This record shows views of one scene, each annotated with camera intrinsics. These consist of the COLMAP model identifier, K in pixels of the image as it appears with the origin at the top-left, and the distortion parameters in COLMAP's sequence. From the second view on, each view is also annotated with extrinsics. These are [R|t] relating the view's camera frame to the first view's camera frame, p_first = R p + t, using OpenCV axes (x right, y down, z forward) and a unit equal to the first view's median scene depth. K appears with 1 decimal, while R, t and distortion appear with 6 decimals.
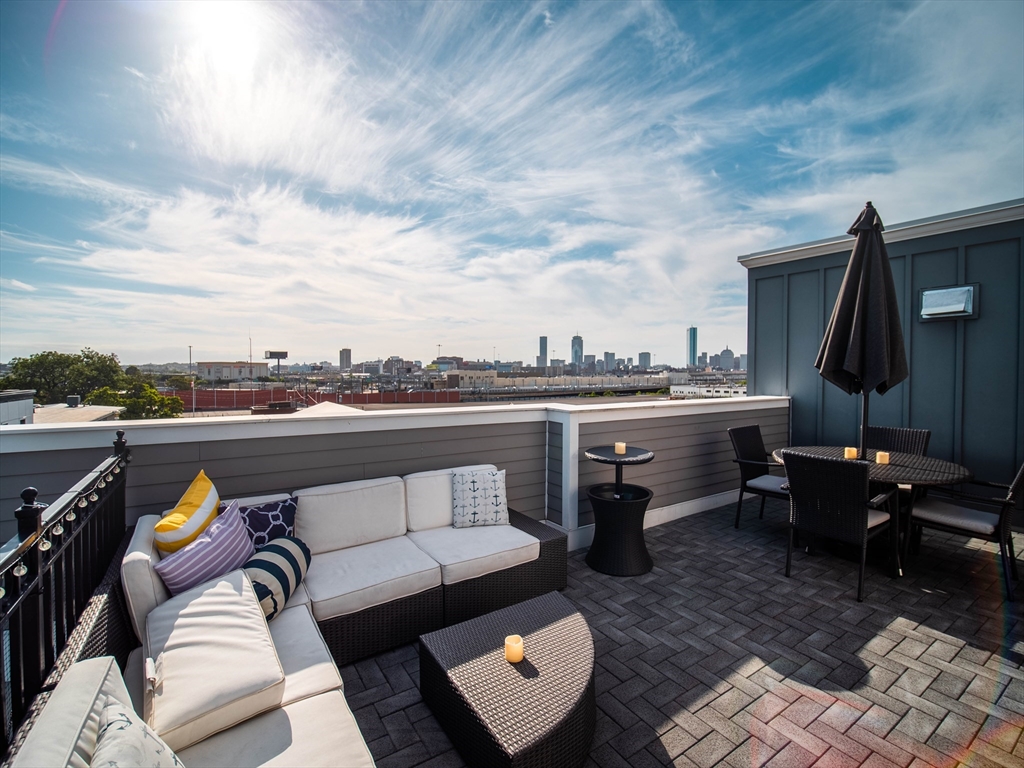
lens RADIAL K [[468.6, 0, 515.0], [0, 468.6, 380.9], [0, 0, 1]] dist [-0.002289, -0.002938]
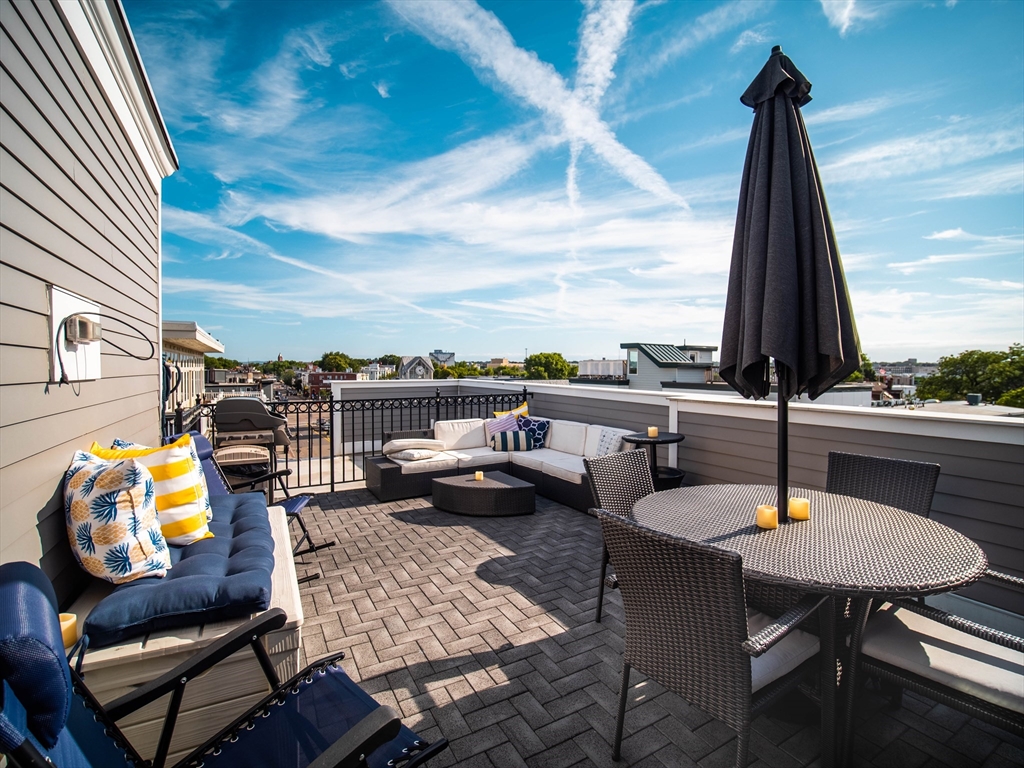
lens RADIAL K [[468.6, 0, 518.0], [0, 468.6, 379.6], [0, 0, 1]] dist [-0.002289, -0.002938]
pose [[-0.064591, 0.022052, -0.997668, 1.827915], [-0.023084, 0.999455, 0.023586, 0.000717], [0.997645, 0.024554, -0.064046, 1.013304]]
